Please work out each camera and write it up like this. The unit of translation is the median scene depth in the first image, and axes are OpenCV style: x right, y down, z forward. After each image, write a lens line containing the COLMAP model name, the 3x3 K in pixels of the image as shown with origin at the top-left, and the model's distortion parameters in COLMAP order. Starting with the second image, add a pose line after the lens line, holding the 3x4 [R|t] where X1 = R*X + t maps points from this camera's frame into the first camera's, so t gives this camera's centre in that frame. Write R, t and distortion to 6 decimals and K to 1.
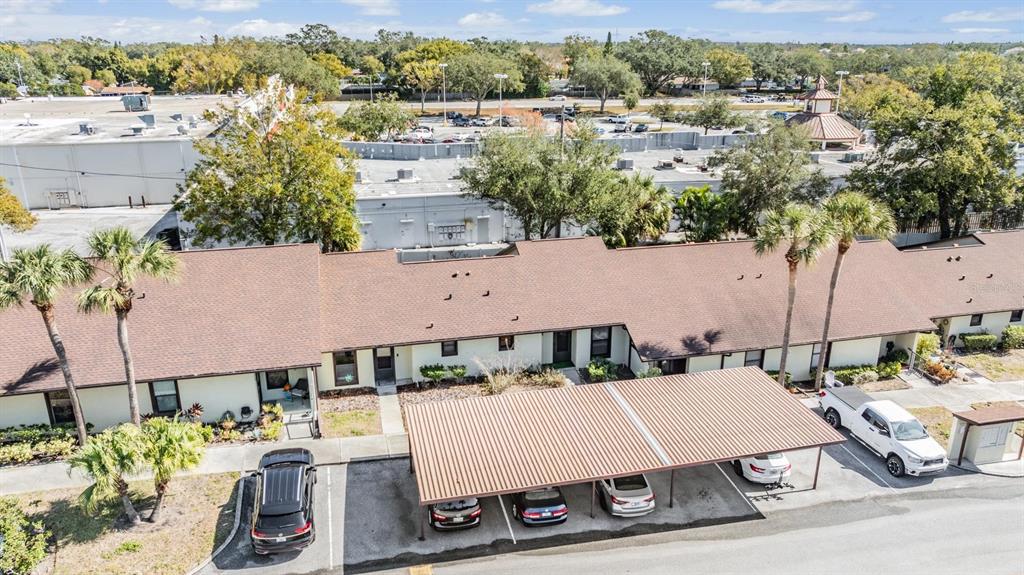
lens RADIAL K [[717.6, 0, 512.0], [0, 717.6, 287.5], [0, 0, 1]] dist [-0.018329, 0.002074]
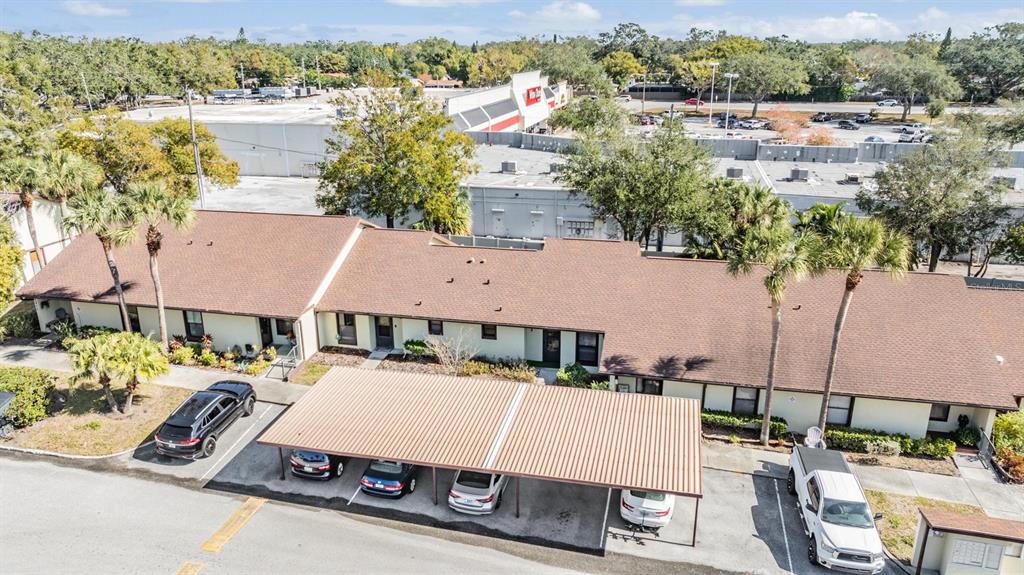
lens RADIAL K [[717.6, 0, 512.0], [0, 717.6, 287.5], [0, 0, 1]] dist [-0.018329, 0.002074]
pose [[0.896557, 0.138044, -0.420867, 0.448931], [-0.137689, 0.989978, 0.031400, -0.022038], [0.420984, 0.029797, 0.906579, 0.088084]]
